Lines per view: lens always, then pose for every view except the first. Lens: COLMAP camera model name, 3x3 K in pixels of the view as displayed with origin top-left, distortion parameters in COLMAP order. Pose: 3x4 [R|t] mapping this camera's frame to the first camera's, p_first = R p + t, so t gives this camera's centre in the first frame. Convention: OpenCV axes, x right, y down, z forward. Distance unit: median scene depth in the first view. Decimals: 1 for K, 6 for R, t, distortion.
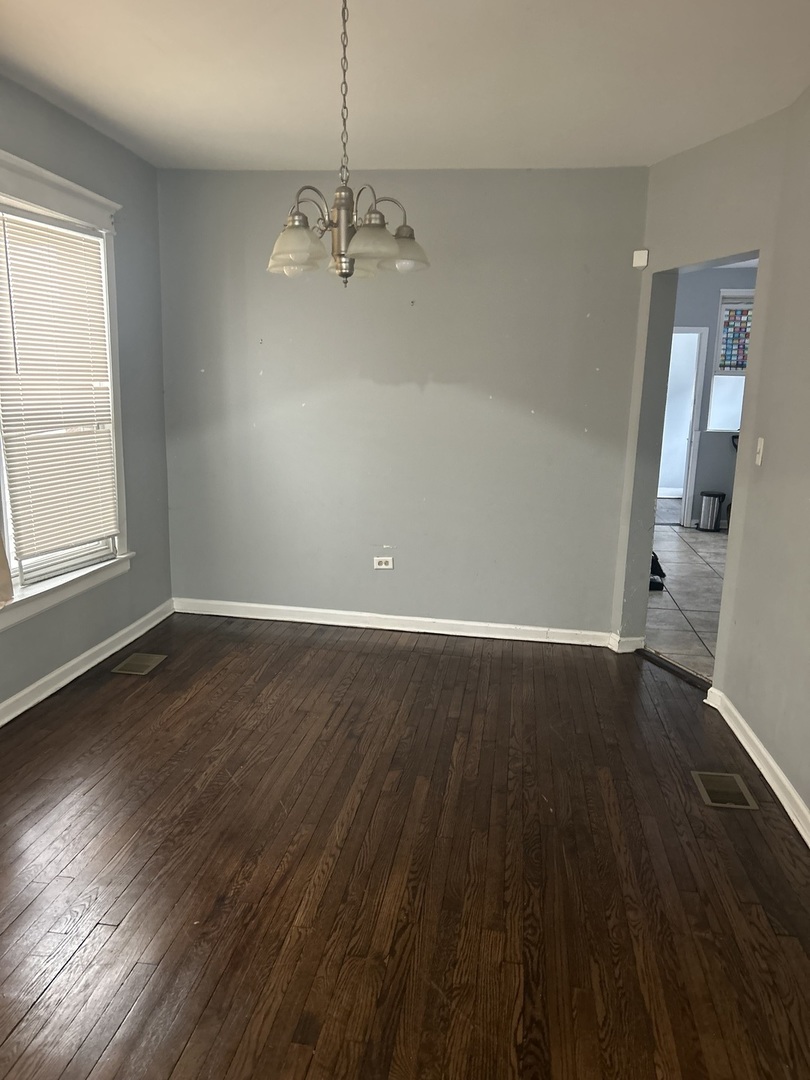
lens RADIAL K [[811.1, 0, 401.3], [0, 811.1, 548.3], [0, 0, 1]] dist [0.041850, -0.052220]
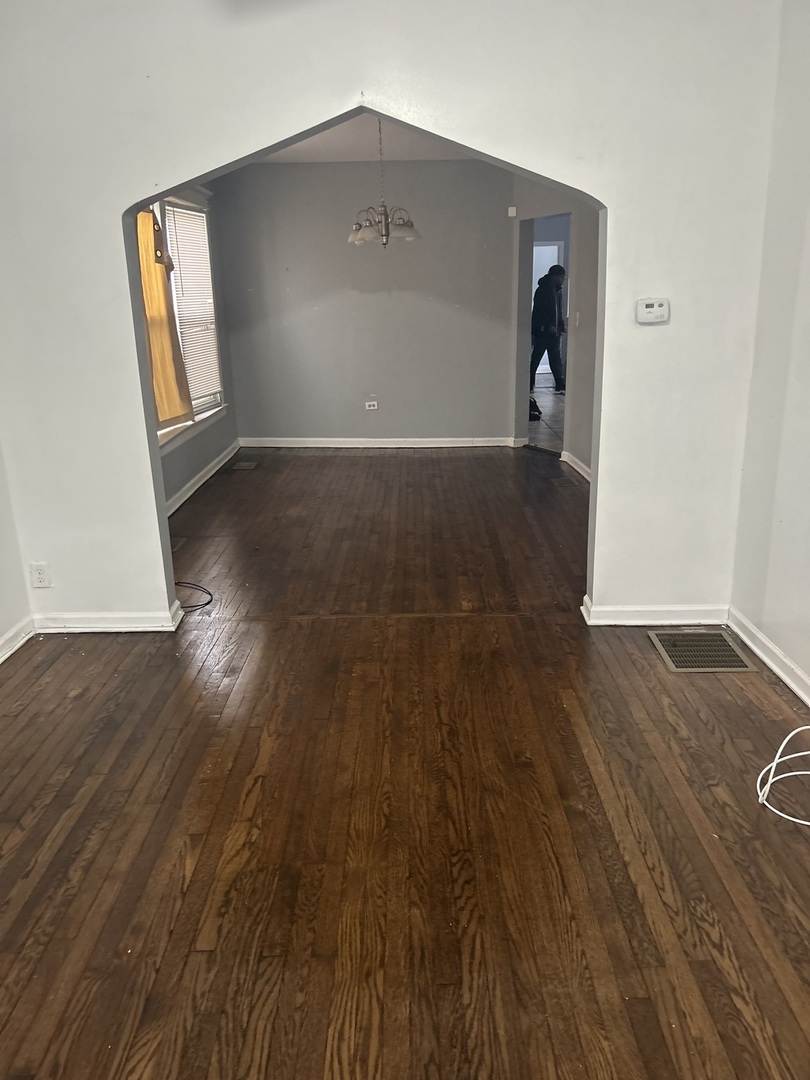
lens RADIAL K [[811.1, 0, 416.1], [0, 811.1, 539.1], [0, 0, 1]] dist [0.041850, -0.052220]
pose [[0.987160, -0.087458, 0.133666, -0.167782], [0.073915, 0.991918, 0.103131, 0.117120], [-0.141606, -0.091927, 0.985646, -0.620131]]
